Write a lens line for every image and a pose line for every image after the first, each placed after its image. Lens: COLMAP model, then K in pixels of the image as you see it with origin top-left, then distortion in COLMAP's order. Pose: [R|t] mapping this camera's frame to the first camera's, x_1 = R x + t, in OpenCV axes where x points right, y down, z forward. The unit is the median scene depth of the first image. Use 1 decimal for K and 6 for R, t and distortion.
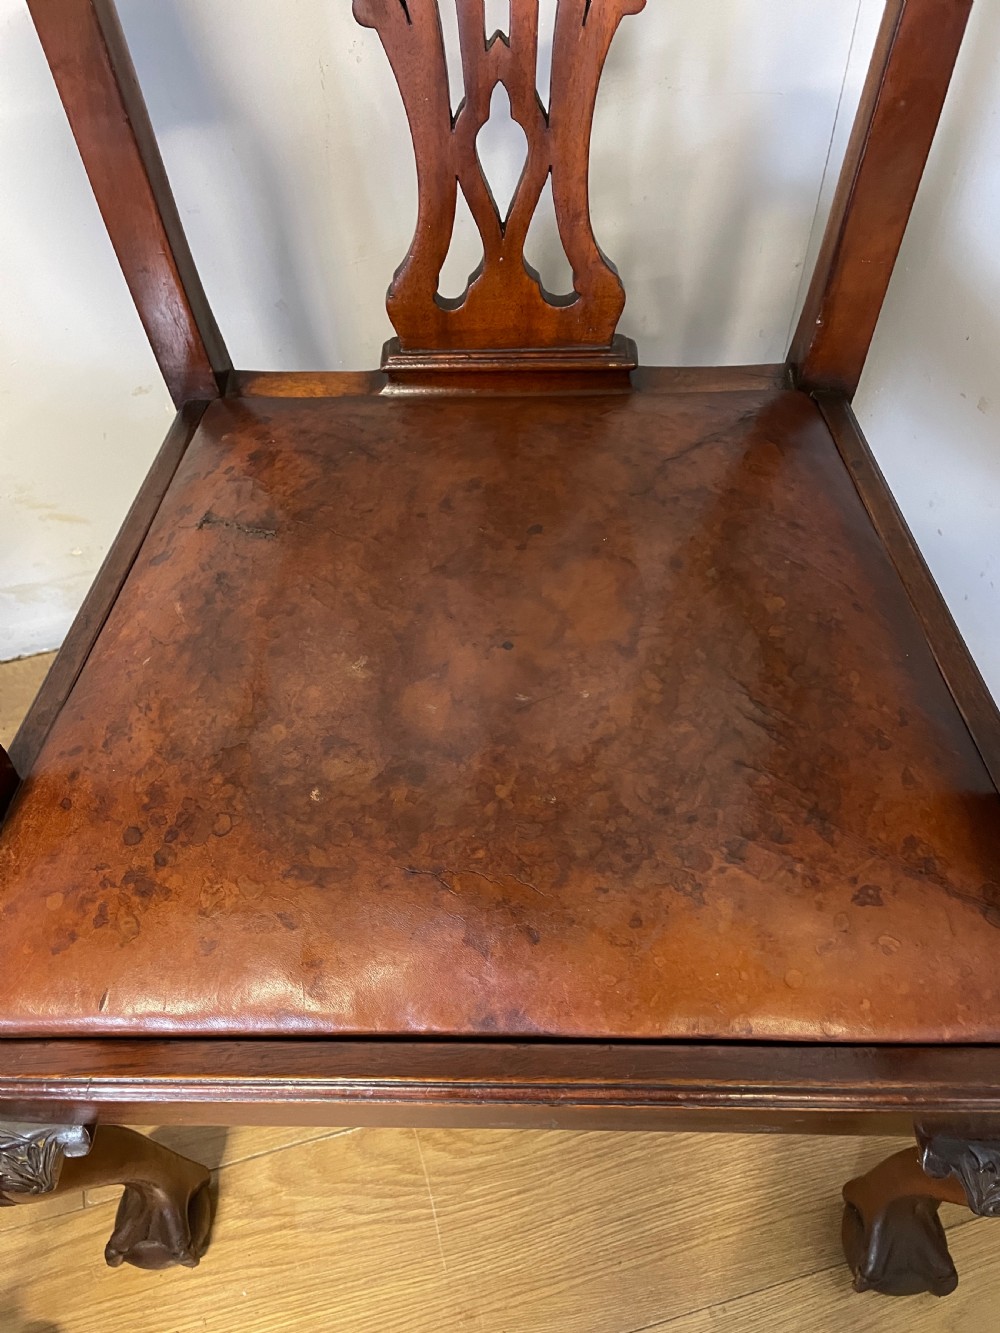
lens RADIAL K [[1008.6, 0, 493.6], [0, 1008.6, 671.4], [0, 0, 1]] dist [0.092839, -0.115469]
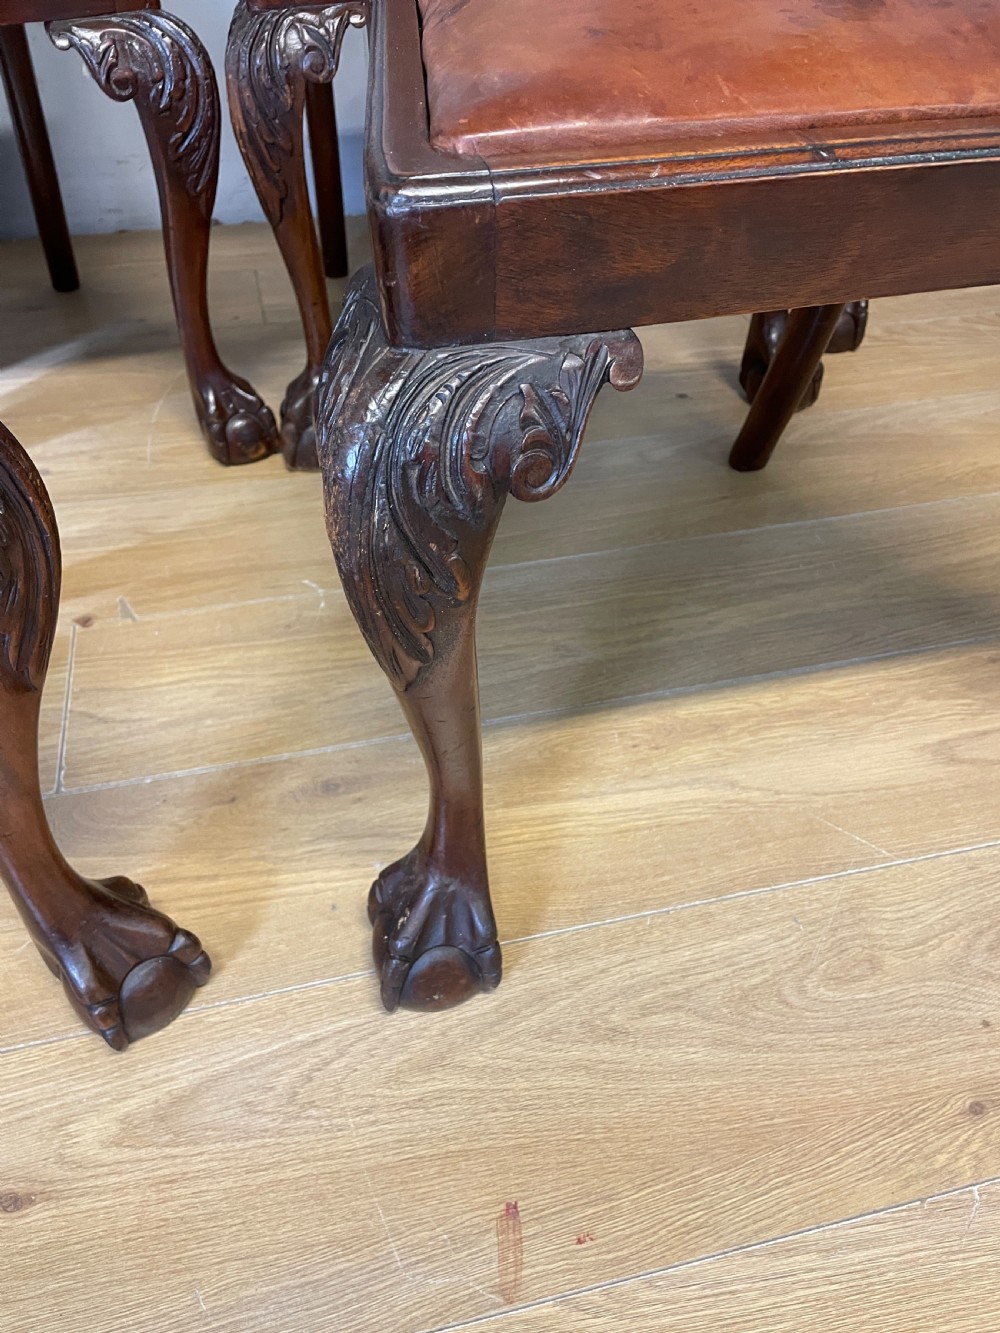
lens RADIAL K [[1008.6, 0, 494.8], [0, 1008.6, 678.5], [0, 0, 1]] dist [0.092839, -0.115469]
pose [[0.998594, 0.051939, 0.010576, -1.296850], [-0.048260, 0.973435, -0.223818, 2.252855], [-0.021920, 0.222993, 0.974573, -0.627980]]
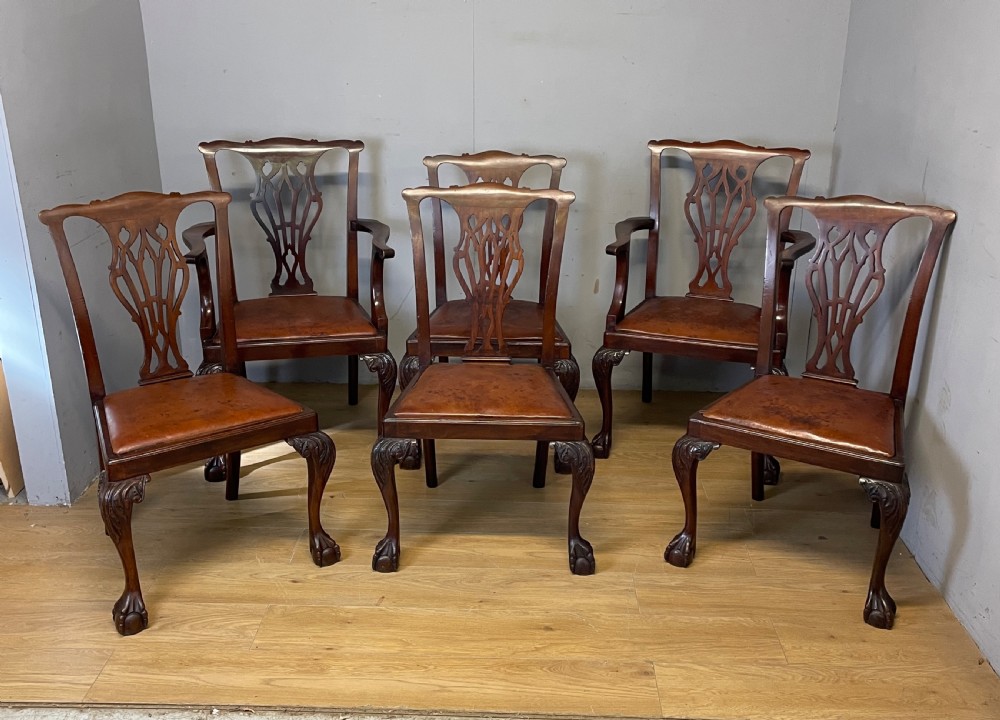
lens RADIAL K [[1003.4, 0, 496.3], [0, 1003.4, 369.3], [0, 0, 1]] dist [0.077523, 0.000000]
pose [[0.955104, 0.156784, -0.251387, 0.452725], [-0.270946, 0.805480, -0.527058, 4.189972], [0.119853, 0.571507, 0.811797, -4.374799]]
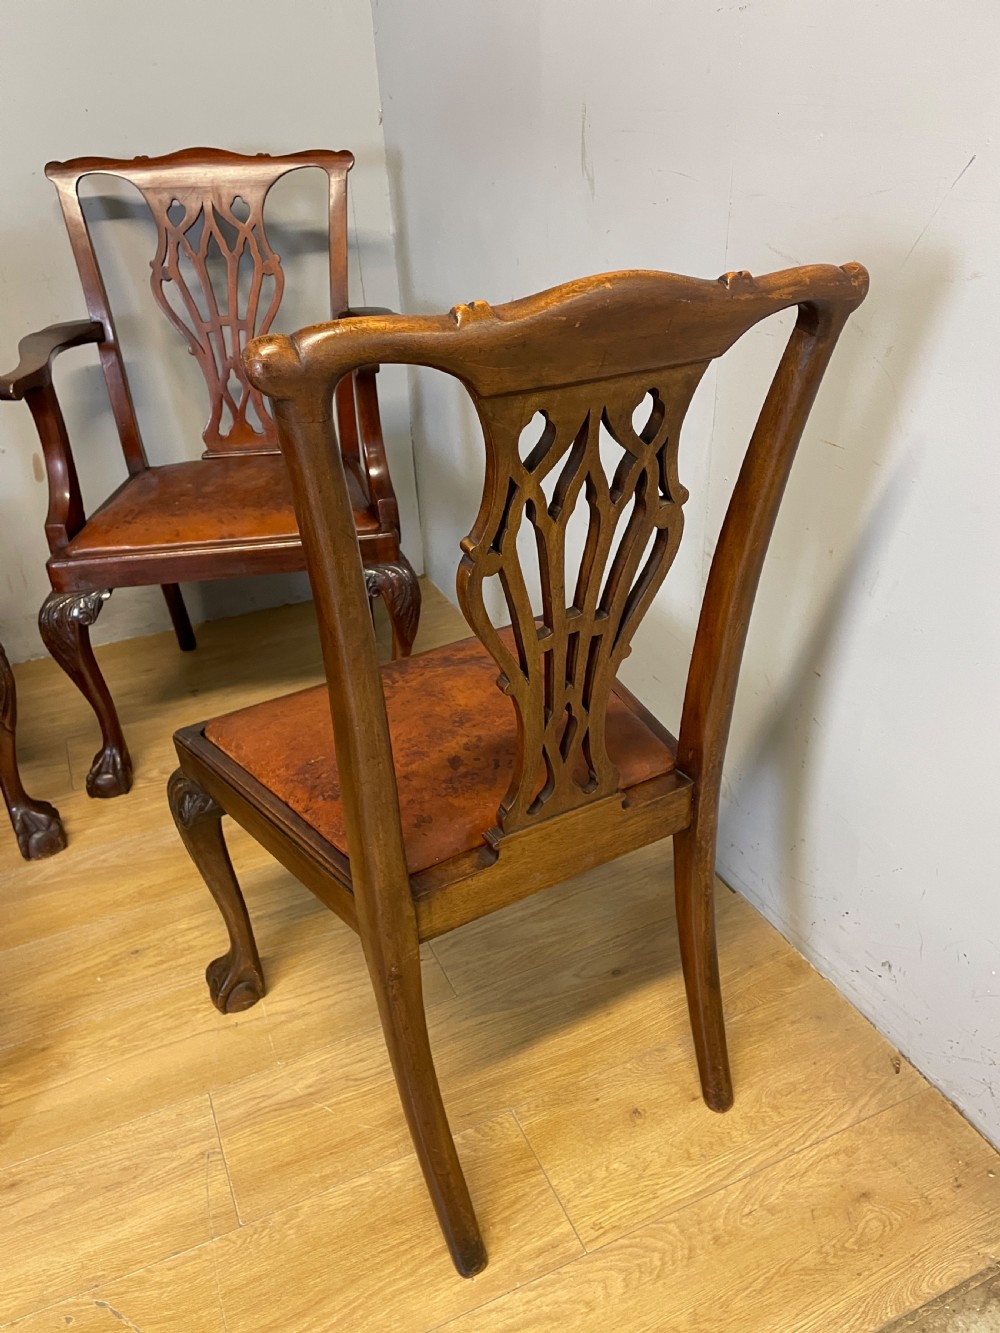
lens RADIAL K [[1008.6, 0, 498.1], [0, 1008.6, 669.3], [0, 0, 1]] dist [0.092839, -0.115469]
pose [[0.987563, -0.074536, 0.138432, 0.392079], [0.127720, 0.893801, -0.429893, 2.239370], [-0.091688, 0.442227, 0.892204, -2.006357]]
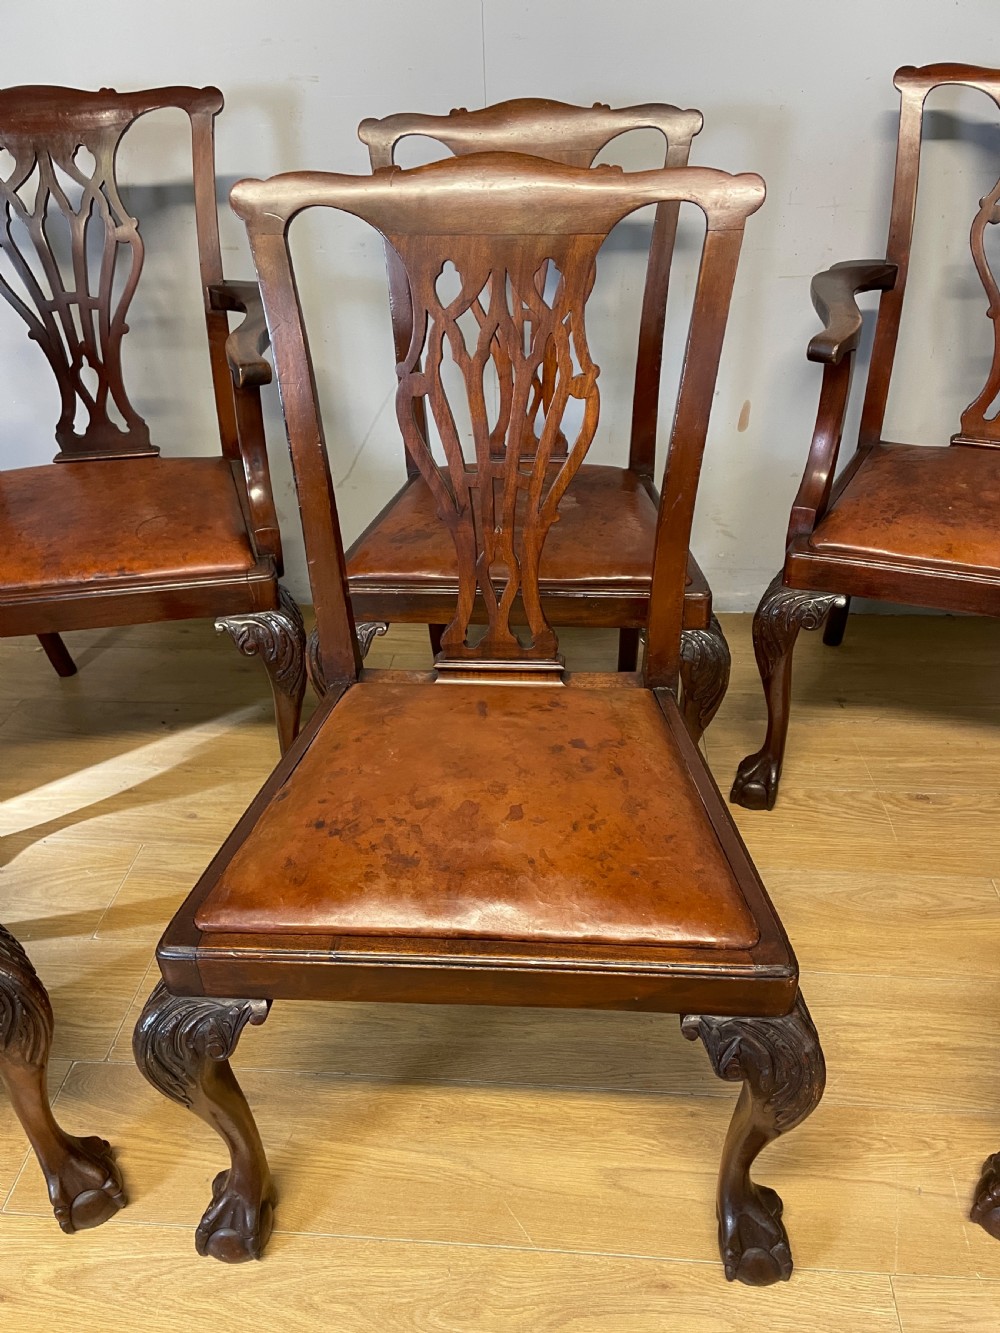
lens RADIAL K [[1008.6, 0, 504.7], [0, 1008.6, 676.1], [0, 0, 1]] dist [0.092839, -0.115469]
pose [[0.942376, 0.206114, -0.263525, -0.481488], [-0.286825, 0.903223, -0.319249, 1.785439], [0.172220, 0.376438, 0.910294, -1.681754]]
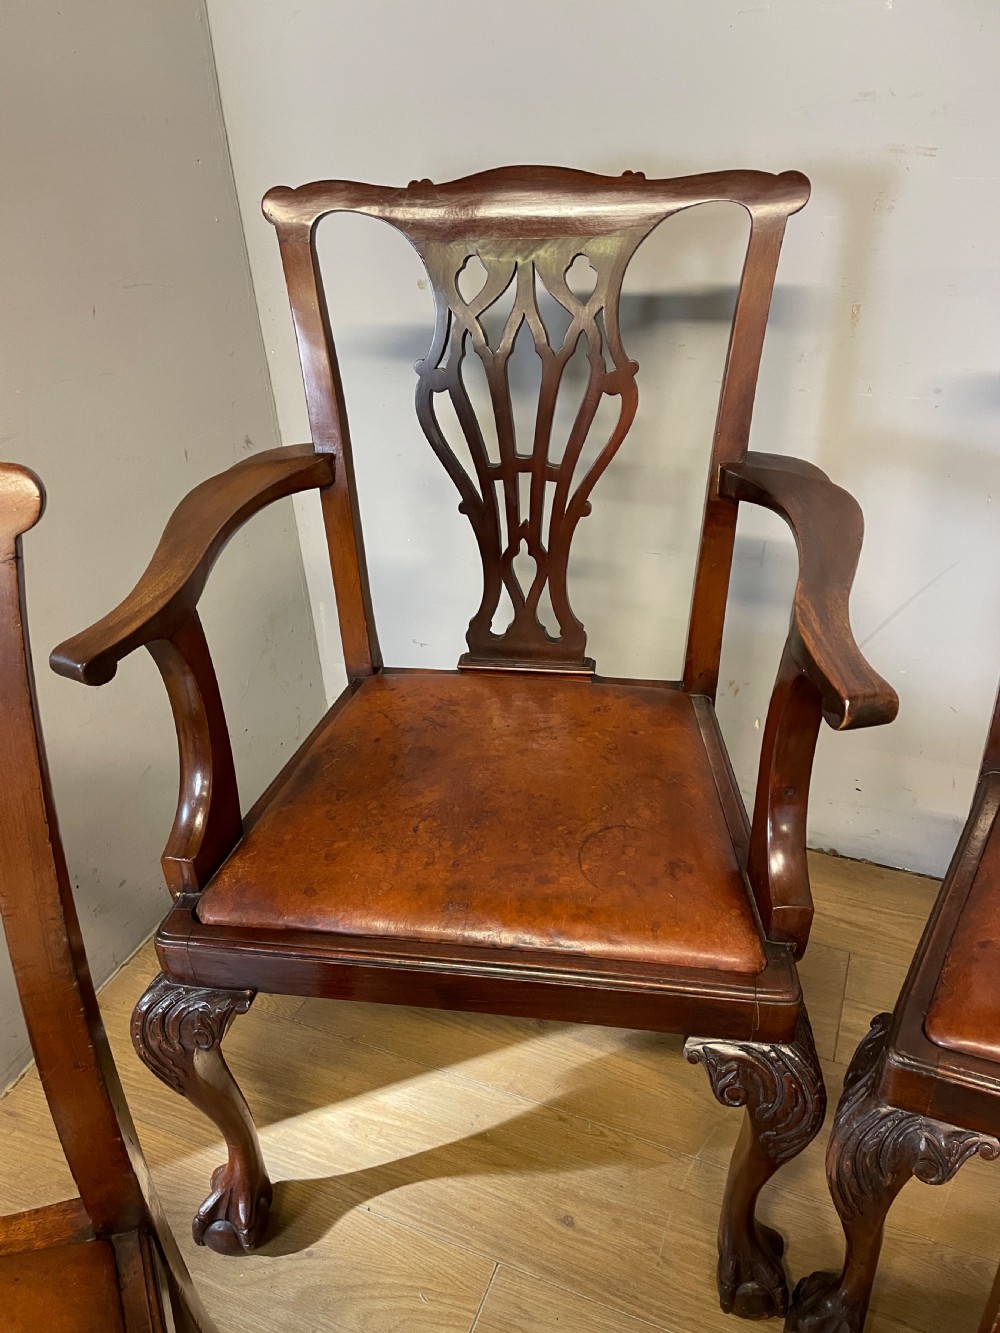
lens RADIAL K [[1008.6, 0, 489.0], [0, 1008.6, 673.9], [0, 0, 1]] dist [0.092839, -0.115469]
pose [[0.789157, 0.338443, -0.512530, -1.592851], [-0.500589, 0.837929, -0.217454, 1.004664], [0.355868, 0.428172, 0.830678, -1.141228]]
